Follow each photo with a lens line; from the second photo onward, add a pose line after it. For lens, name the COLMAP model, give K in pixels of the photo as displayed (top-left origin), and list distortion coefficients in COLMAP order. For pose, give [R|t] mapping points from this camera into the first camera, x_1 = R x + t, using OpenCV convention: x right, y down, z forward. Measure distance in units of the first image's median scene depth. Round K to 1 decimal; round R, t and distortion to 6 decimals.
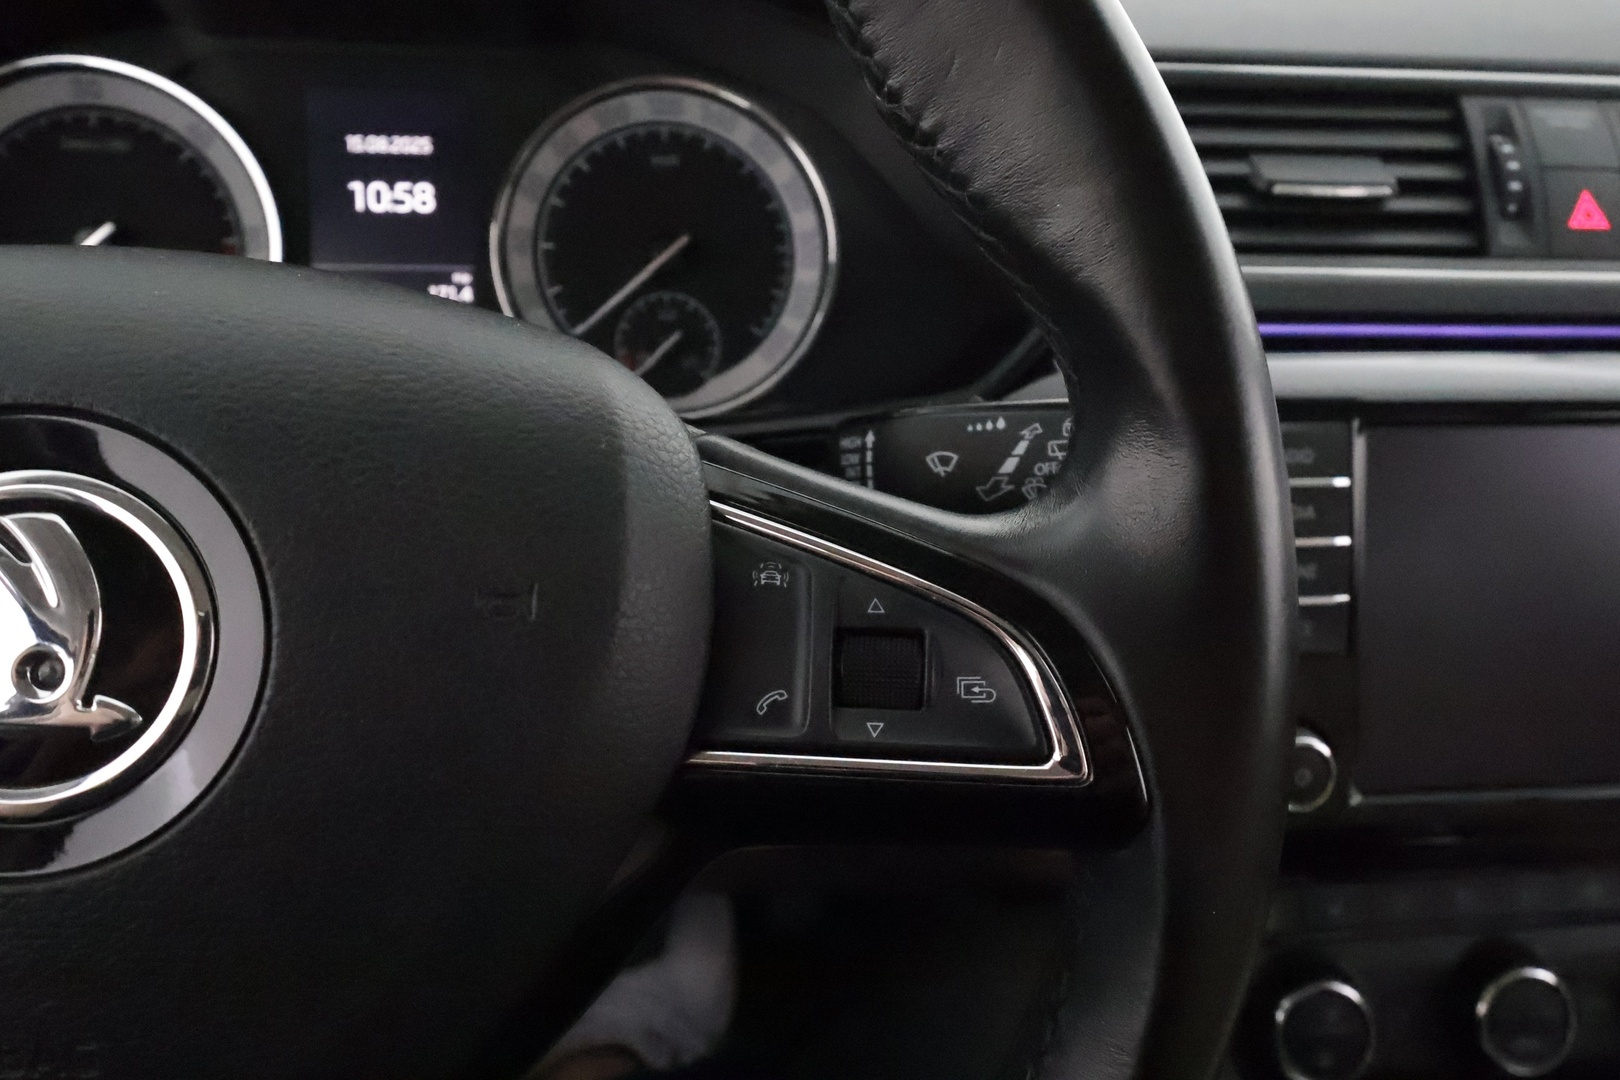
lens RADIAL K [[1299.8, 0, 808.4], [0, 1299.8, 547.3], [0, 0, 1]] dist [-0.000755, -0.007932]
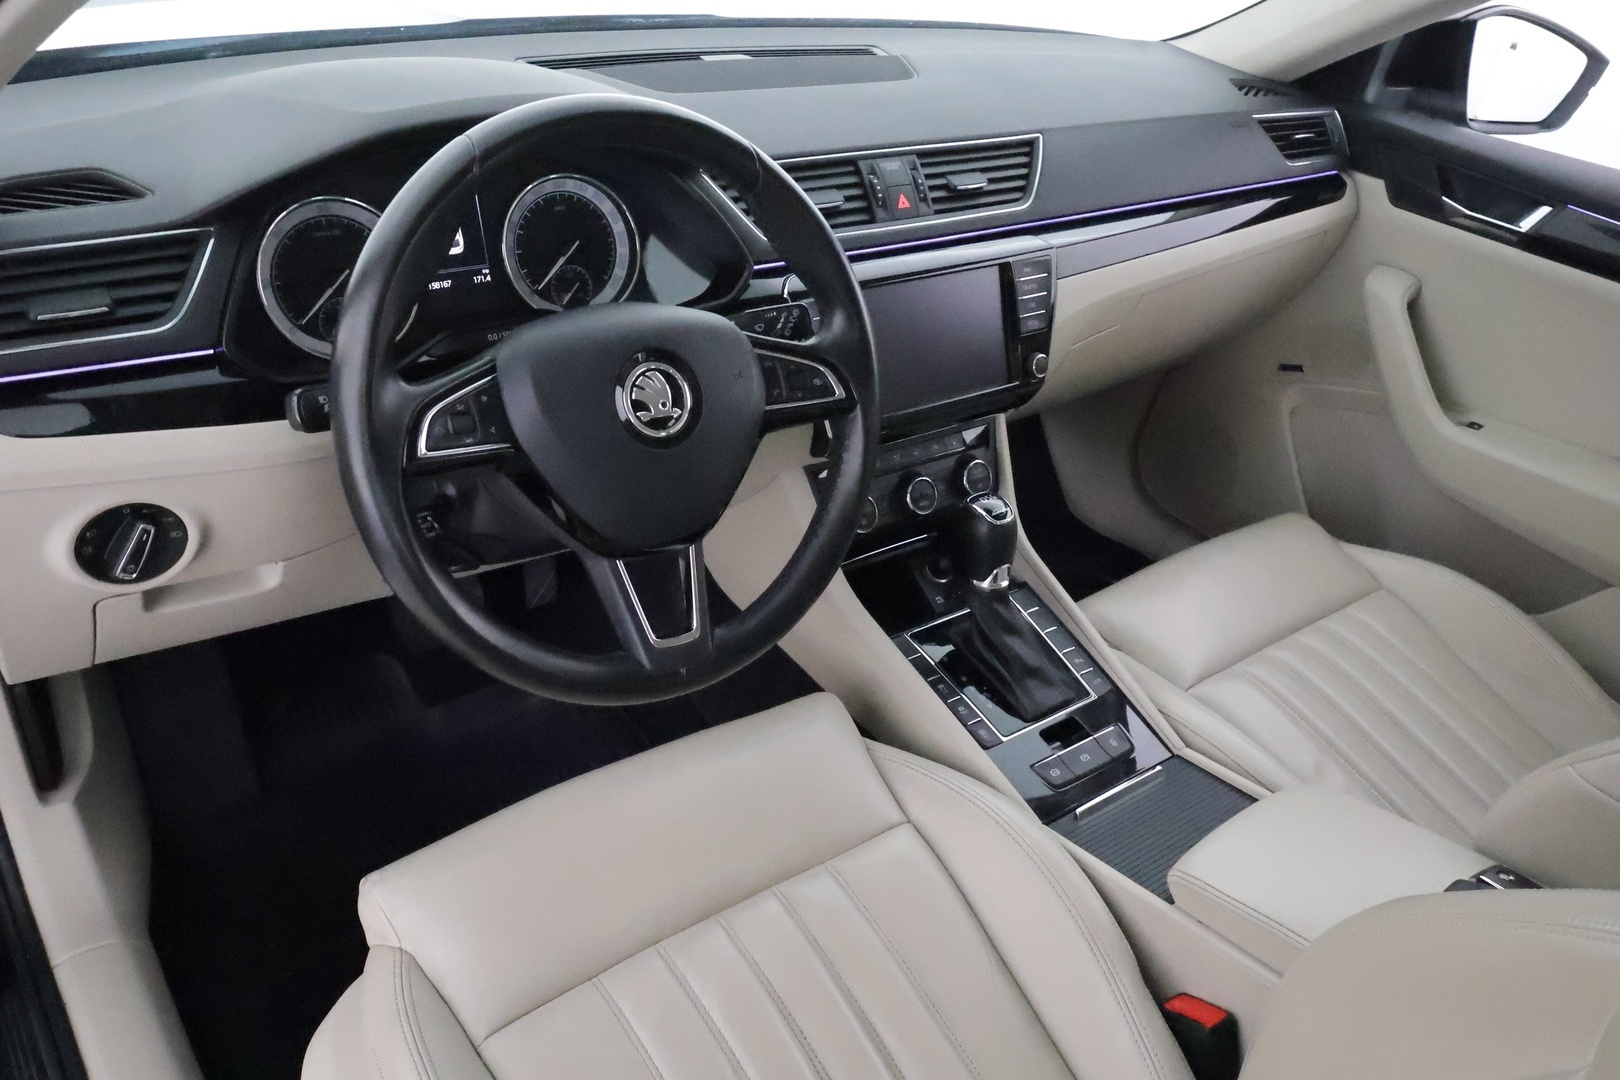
lens RADIAL K [[1284.7, 0, 811.1], [0, 1284.7, 584.6], [0, 0, 1]] dist [0.006700, 0.005206]
pose [[0.862054, -0.236285, 0.448366, -1.017925], [0.156859, 0.965623, 0.207288, -0.063623], [-0.481932, -0.108363, 0.869482, -1.419487]]
